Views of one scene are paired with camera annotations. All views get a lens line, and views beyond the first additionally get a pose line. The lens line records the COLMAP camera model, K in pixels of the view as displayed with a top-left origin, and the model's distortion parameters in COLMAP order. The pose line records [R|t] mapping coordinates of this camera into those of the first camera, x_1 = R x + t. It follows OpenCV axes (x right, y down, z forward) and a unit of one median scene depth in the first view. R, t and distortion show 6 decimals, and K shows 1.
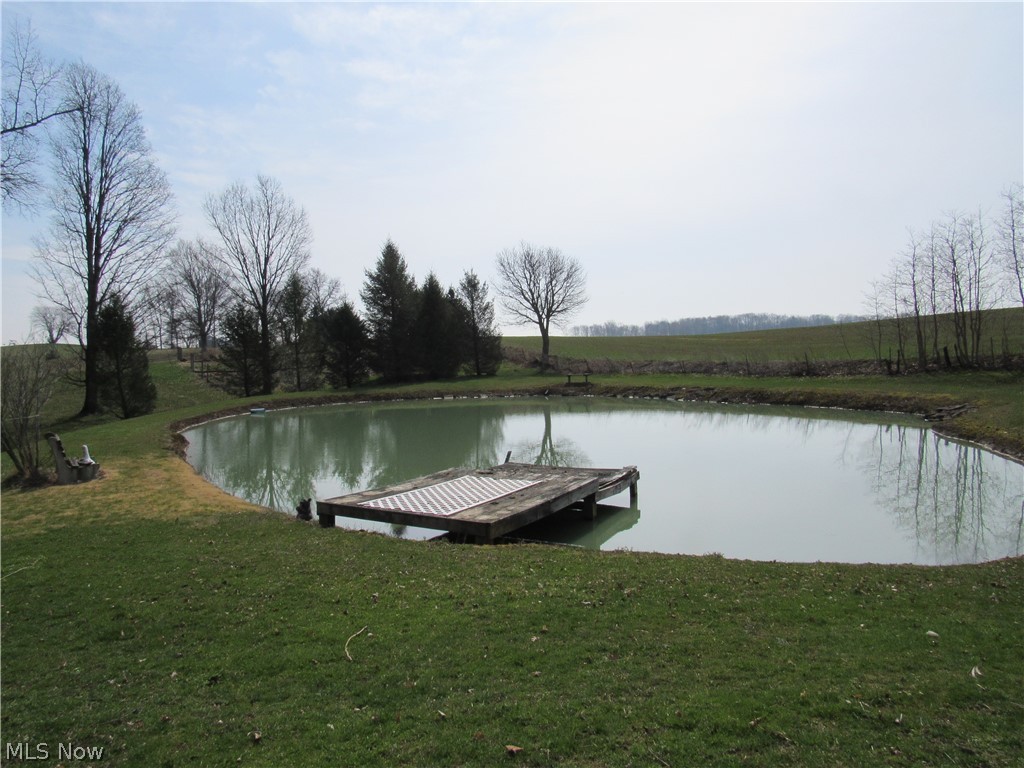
lens RADIAL K [[737.9, 0, 510.6], [0, 737.9, 382.6], [0, 0, 1]] dist [-0.041163, 0.004127]
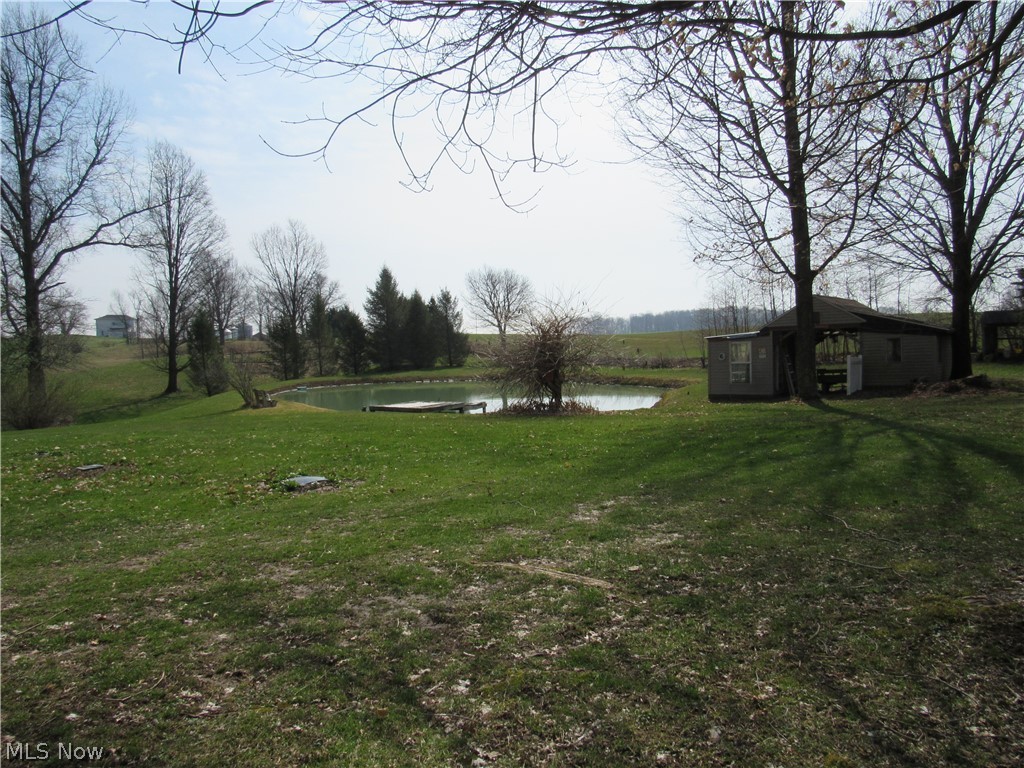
lens RADIAL K [[737.9, 0, 513.2], [0, 737.9, 383.9], [0, 0, 1]] dist [-0.041163, 0.004127]
pose [[0.999854, 0.005217, 0.016254, 0.050447], [-0.005459, 0.999875, 0.014871, 0.002230], [-0.016174, -0.014958, 0.999757, -0.360777]]
